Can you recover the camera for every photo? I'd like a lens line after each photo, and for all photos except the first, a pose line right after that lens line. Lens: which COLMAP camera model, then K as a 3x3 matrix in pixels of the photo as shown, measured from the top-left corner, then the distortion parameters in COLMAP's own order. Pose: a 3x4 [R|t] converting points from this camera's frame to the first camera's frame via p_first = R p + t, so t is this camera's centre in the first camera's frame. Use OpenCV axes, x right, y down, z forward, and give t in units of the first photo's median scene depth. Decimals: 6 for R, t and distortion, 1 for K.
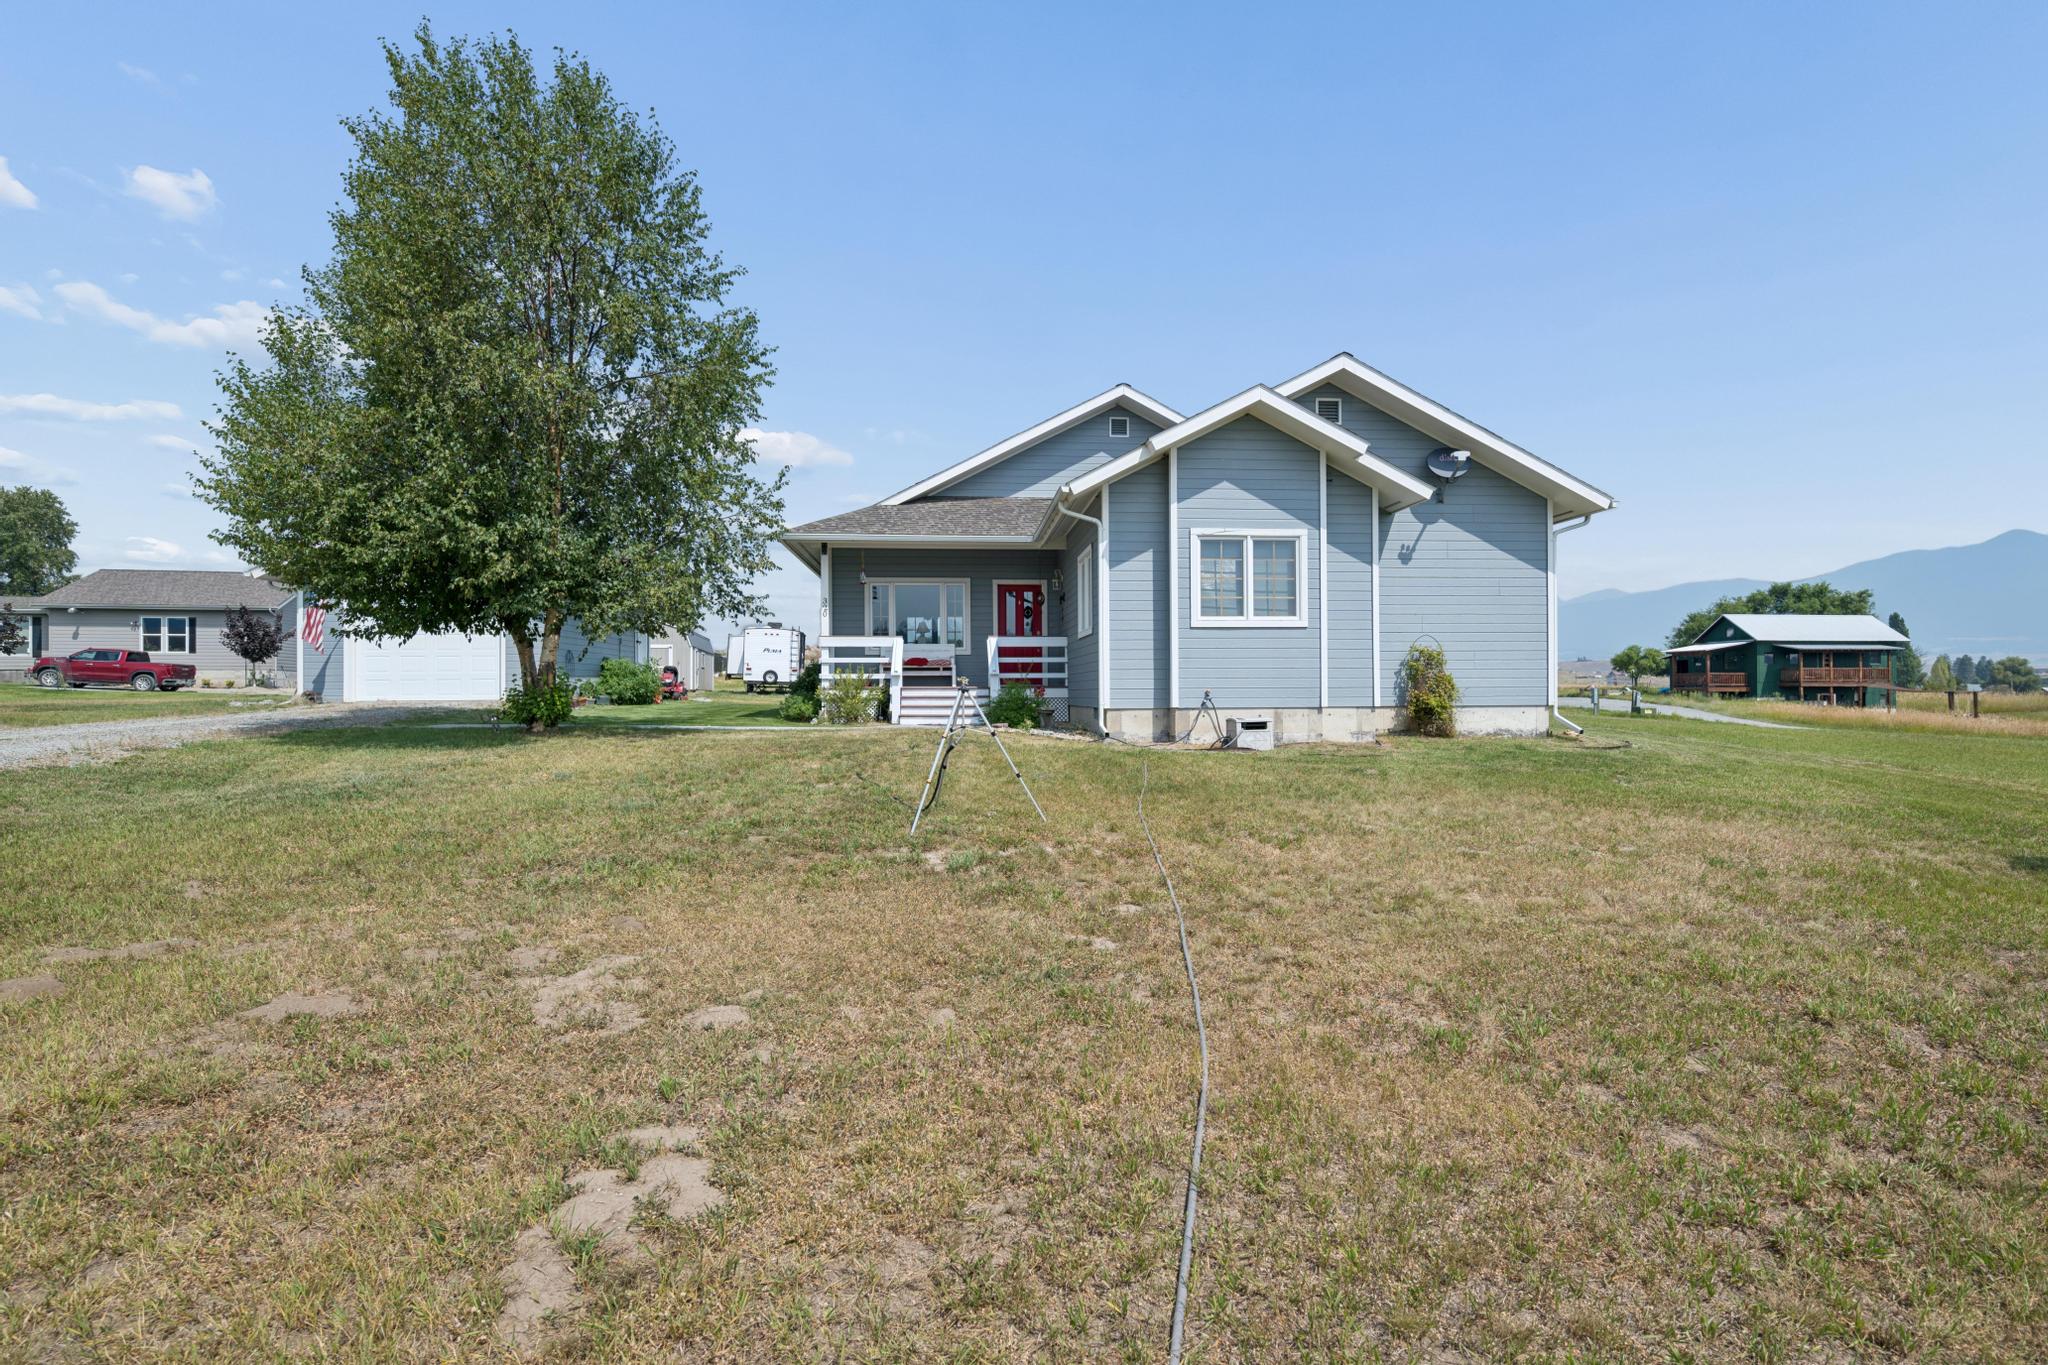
lens RADIAL K [[1037.2, 0, 1025.4], [0, 1037.2, 662.7], [0, 0, 1]] dist [0.000156, 0.000015]
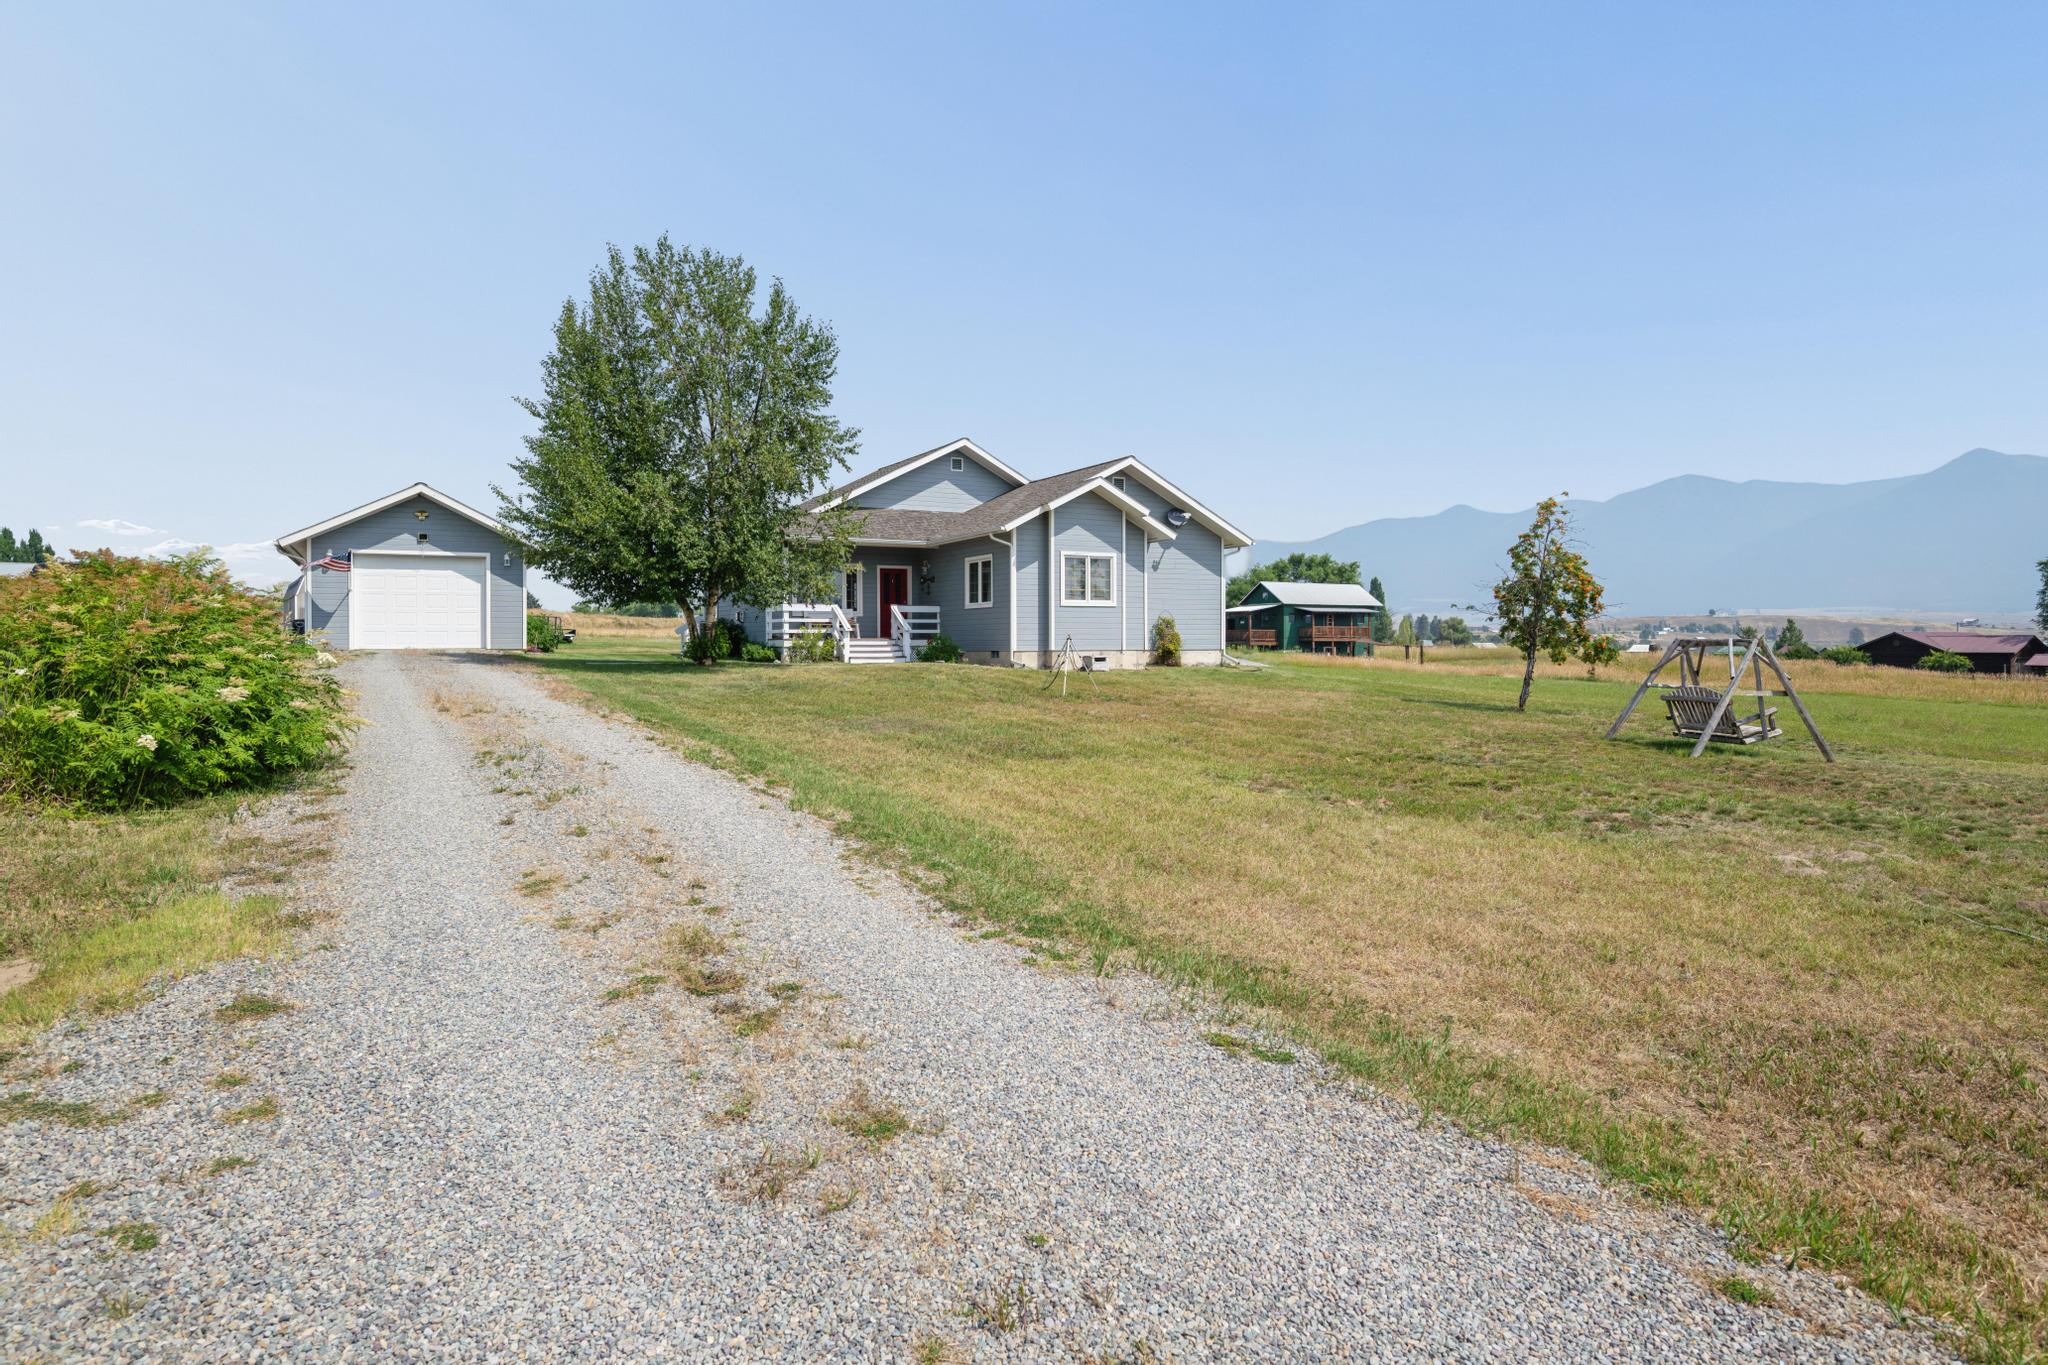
lens RADIAL K [[1169.2, 0, 1024.1], [0, 1169.2, 637.5], [0, 0, 1]] dist [-0.000027, 0.038629]
pose [[0.918319, 0.003600, 0.395825, -0.654425], [-0.011666, 0.999770, 0.017974, -0.013755], [-0.395669, -0.021123, 0.918150, -0.787776]]
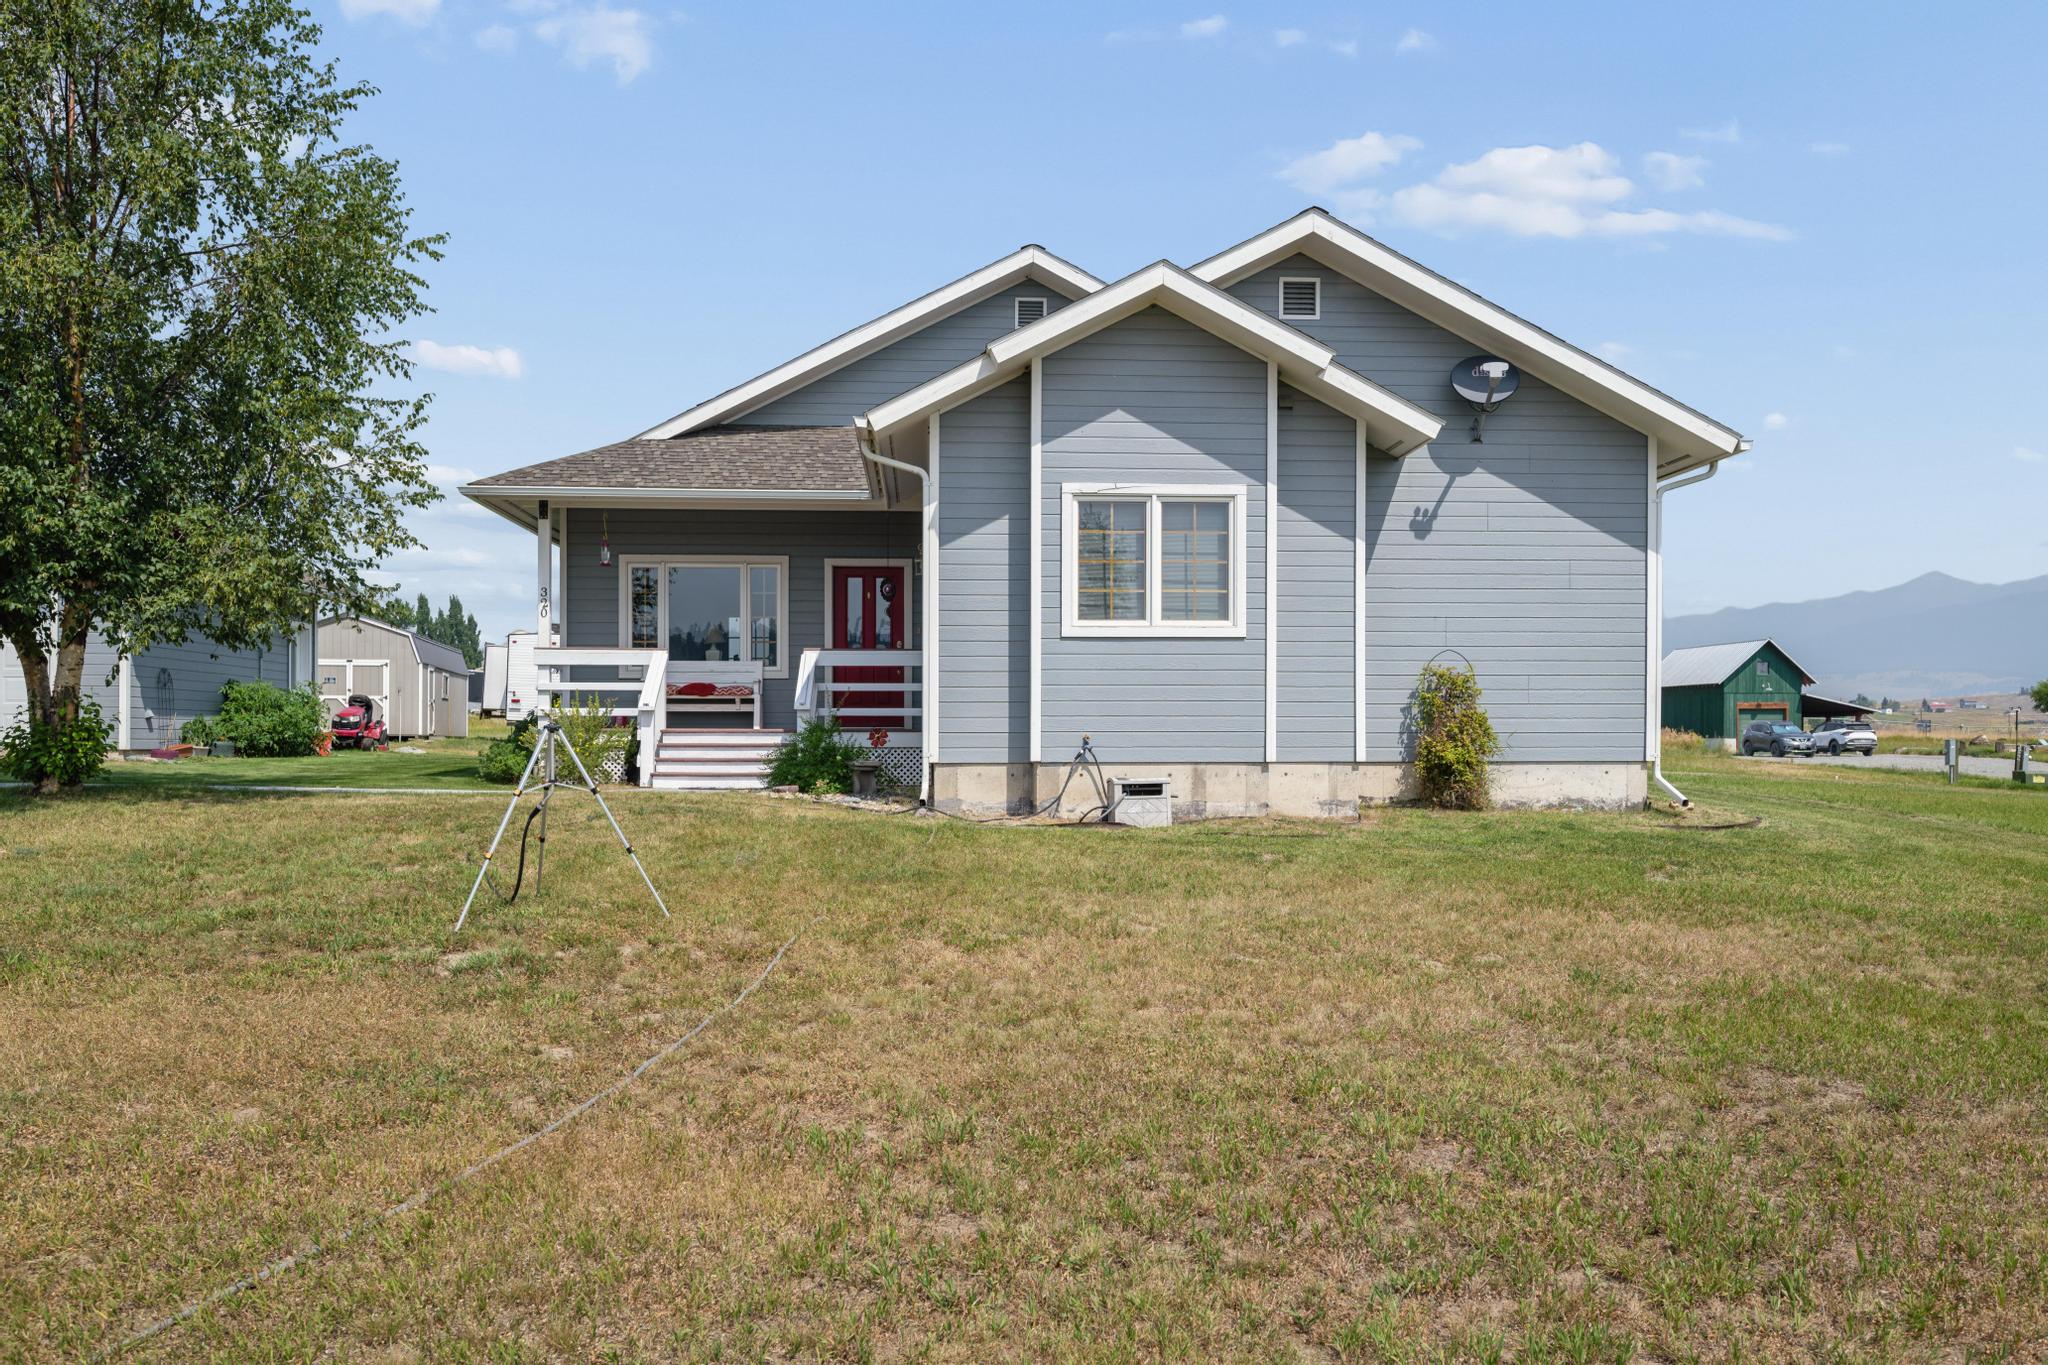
lens RADIAL K [[1793.8, 0, 1024.0], [0, 1793.8, 682.5], [0, 0, 1]] dist [-0.006859, -0.003249]
pose [[0.999830, 0.003949, -0.018012, 0.144898], [-0.004055, 0.999975, -0.005839, 0.000739], [0.017988, 0.005911, 0.999821, -0.104029]]
